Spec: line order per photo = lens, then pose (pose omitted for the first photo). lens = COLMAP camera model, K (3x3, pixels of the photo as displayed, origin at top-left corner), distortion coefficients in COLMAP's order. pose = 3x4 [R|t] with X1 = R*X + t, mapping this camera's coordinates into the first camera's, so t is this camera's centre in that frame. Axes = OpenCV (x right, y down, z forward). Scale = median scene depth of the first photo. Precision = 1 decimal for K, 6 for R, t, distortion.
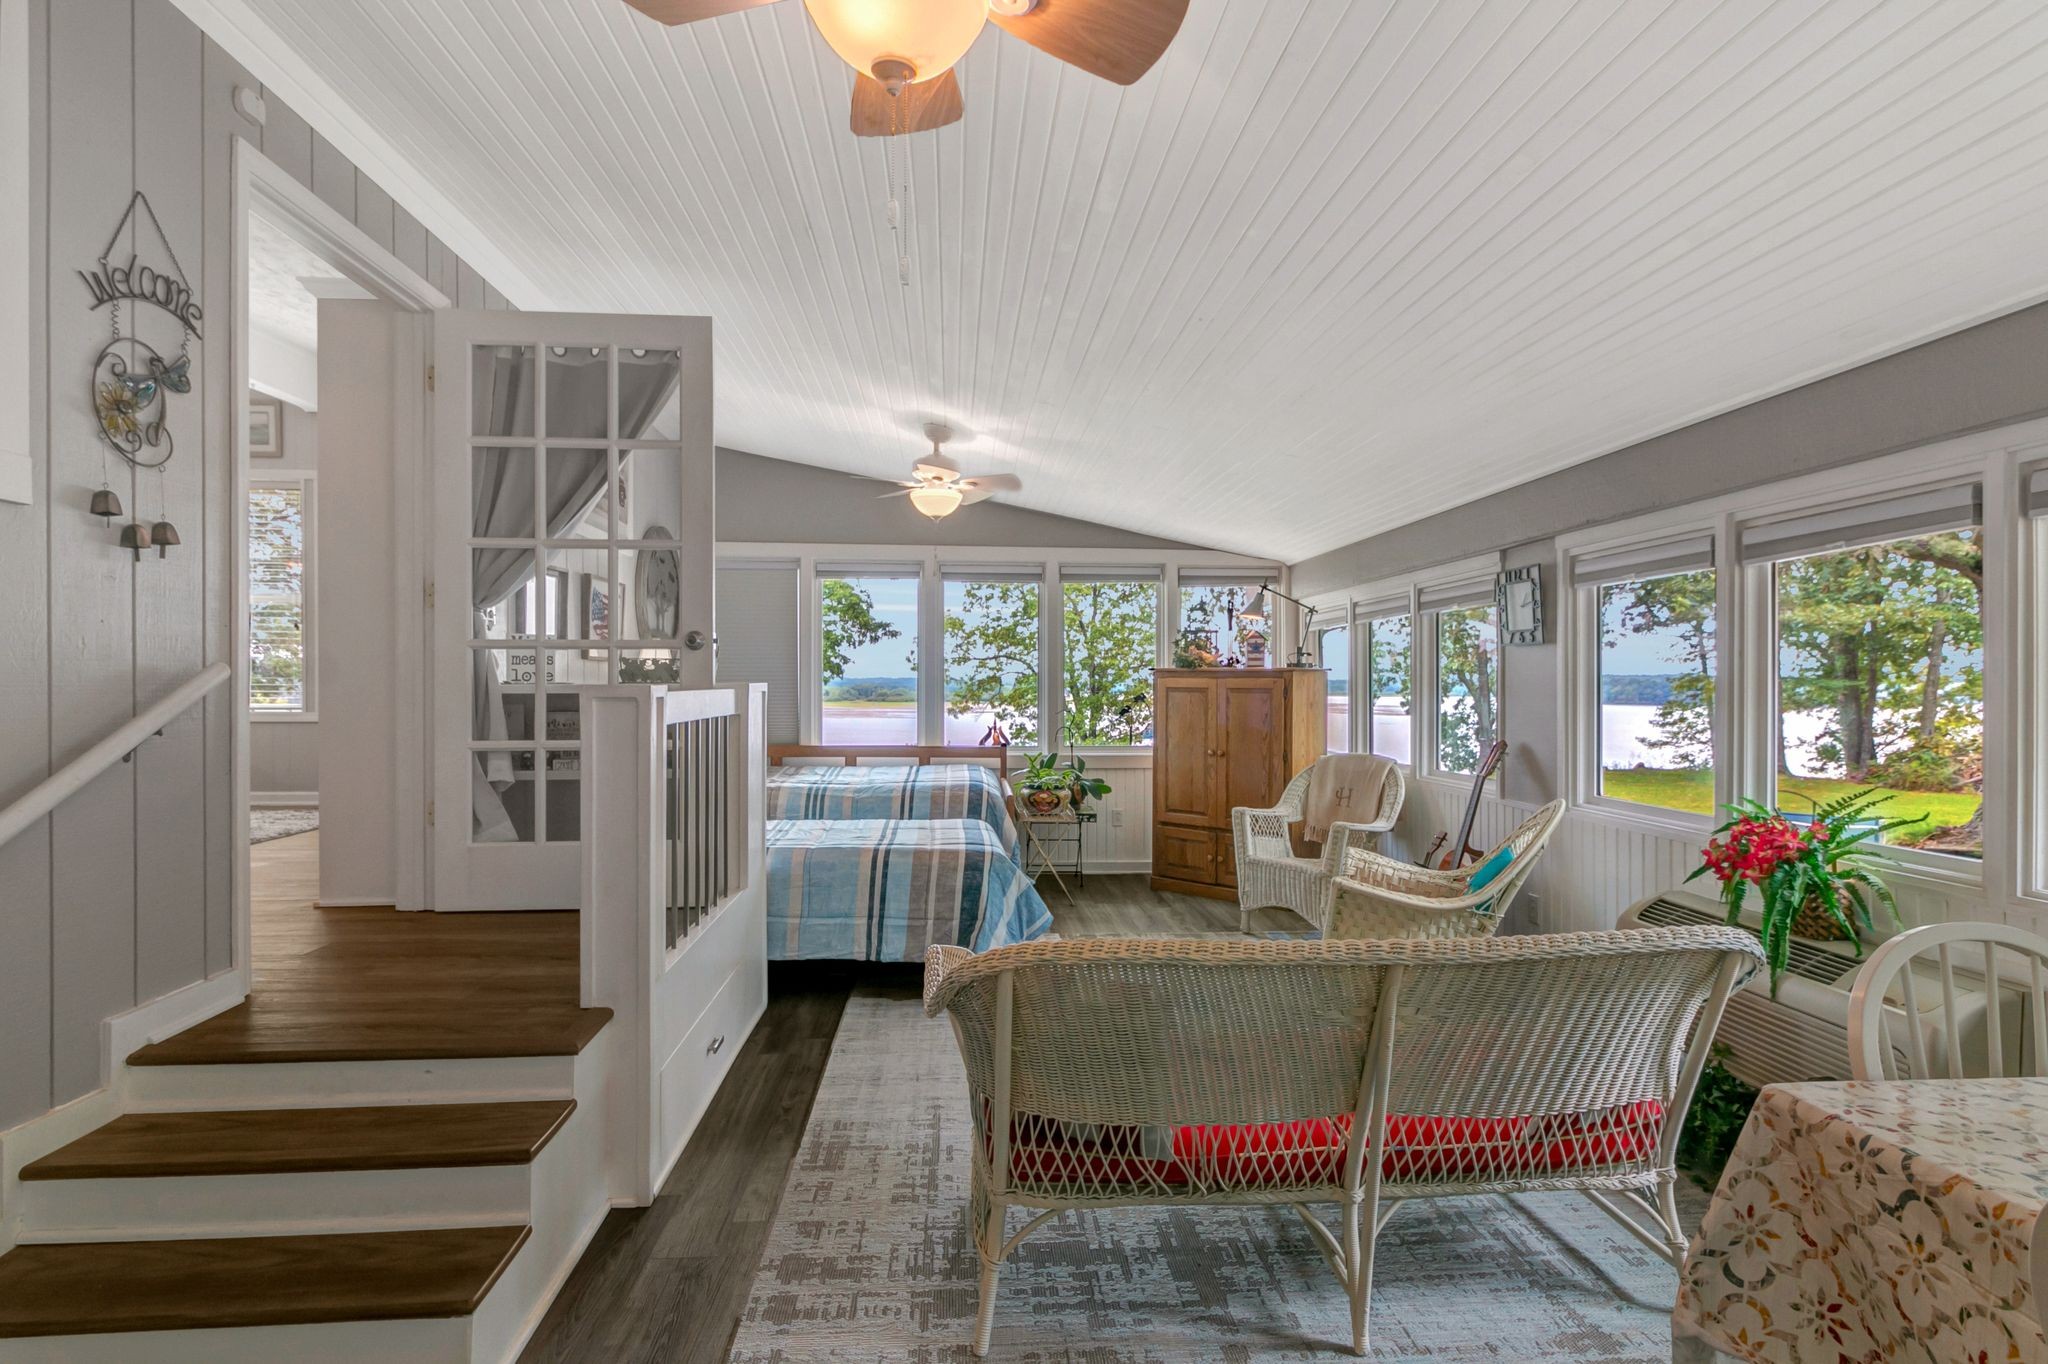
lens RADIAL K [[992.0, 0, 1019.5], [0, 992.0, 681.5], [0, 0, 1]] dist [-0.005751, -0.000449]
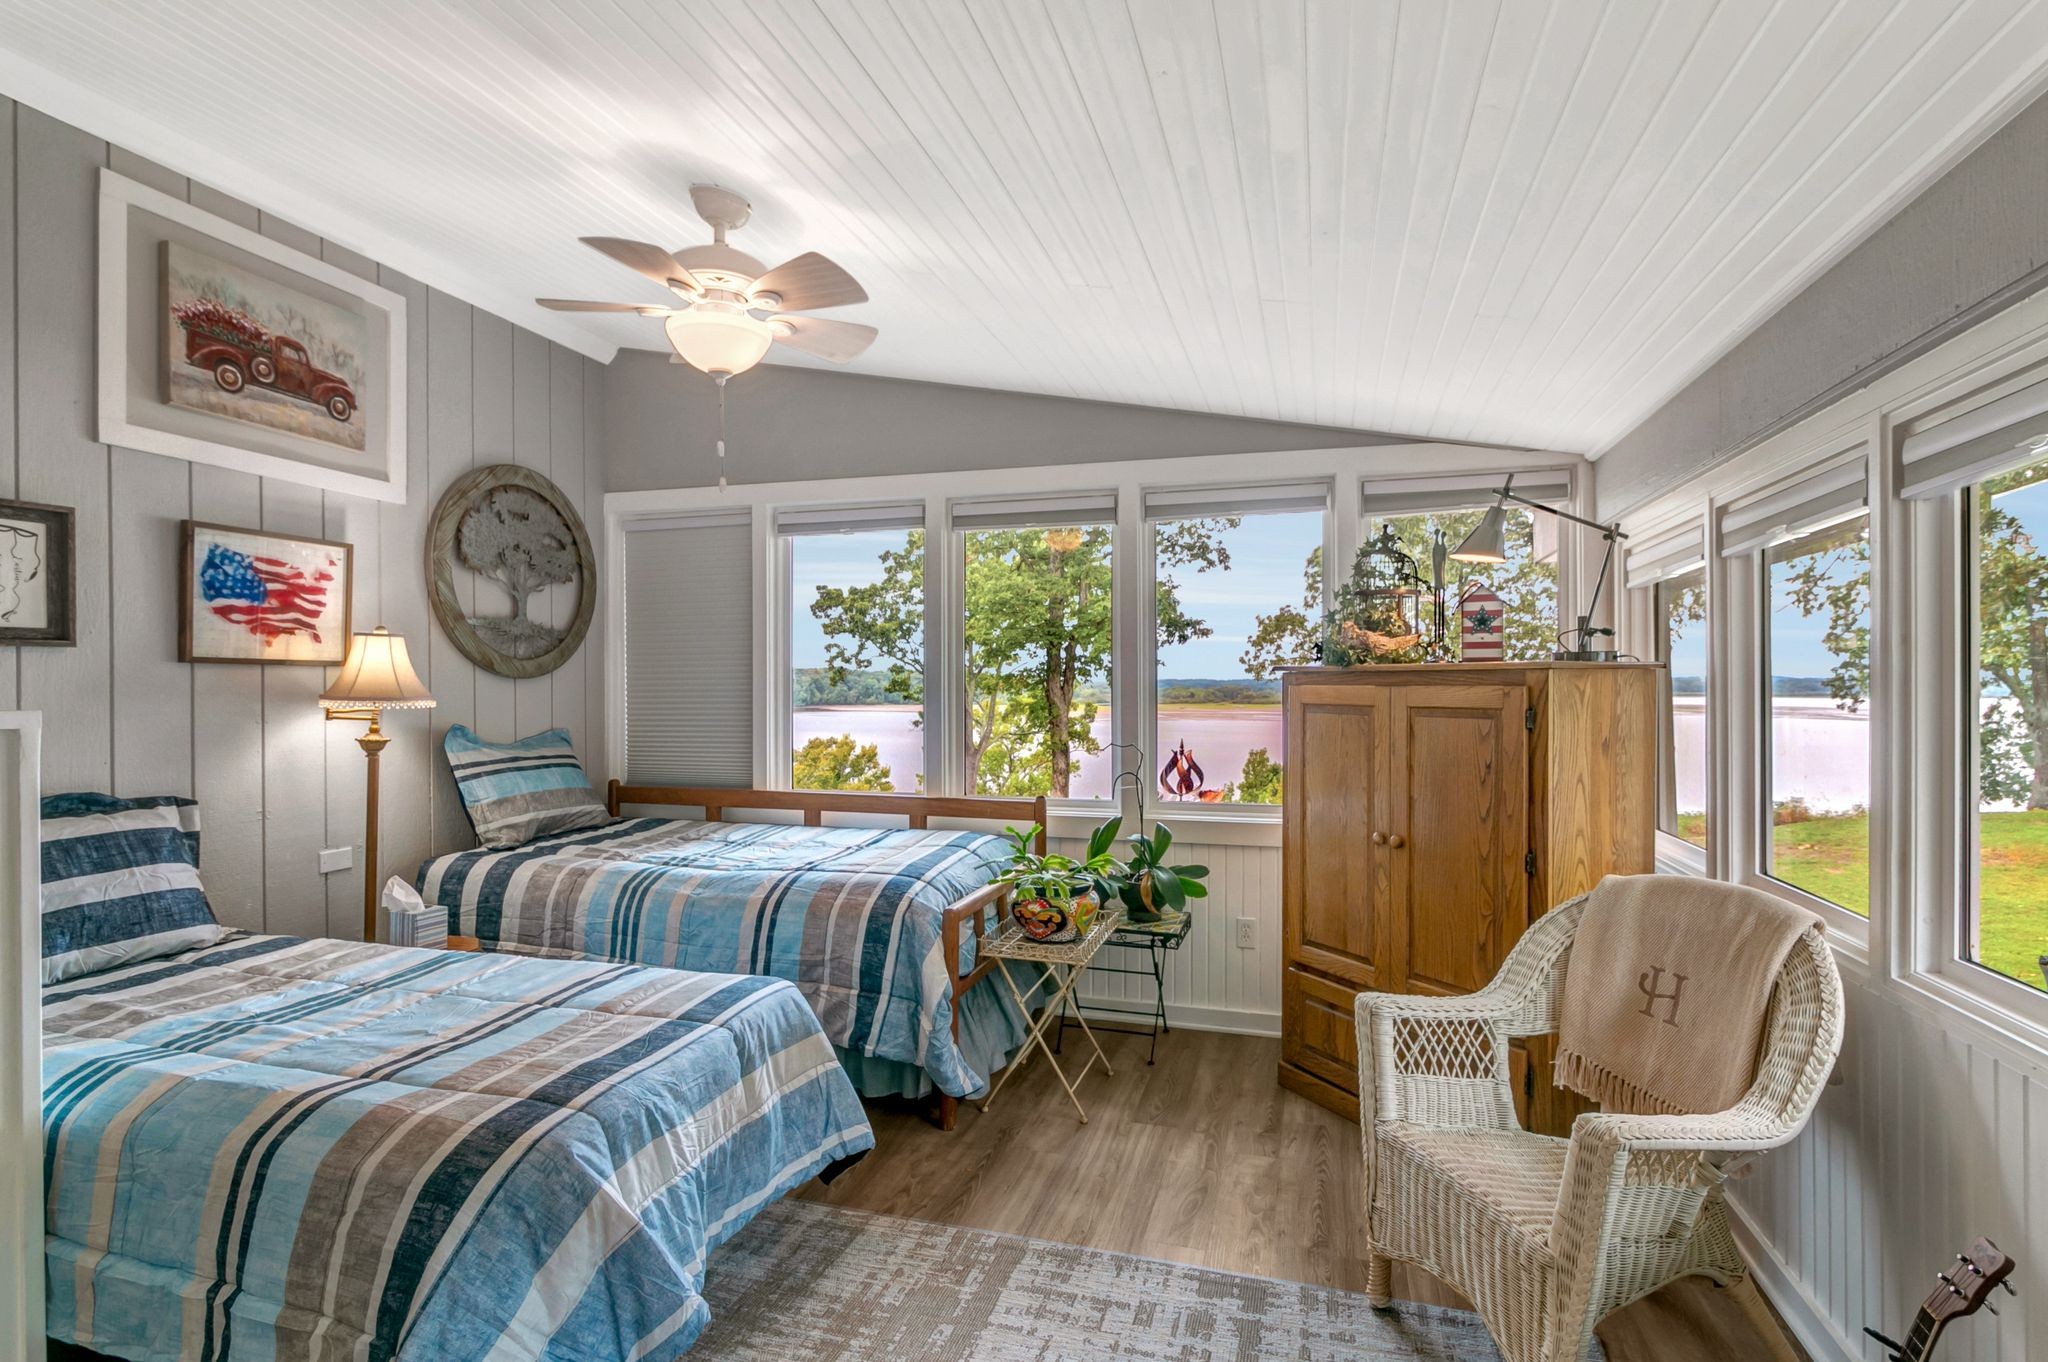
lens RADIAL K [[992.0, 0, 1033.1], [0, 992.0, 690.3], [0, 0, 1]] dist [-0.005751, -0.000449]
pose [[0.938170, -0.003990, -0.346153, 0.199821], [0.006316, 0.999964, 0.005592, -0.004794], [0.346118, -0.007432, 0.938161, 0.478227]]
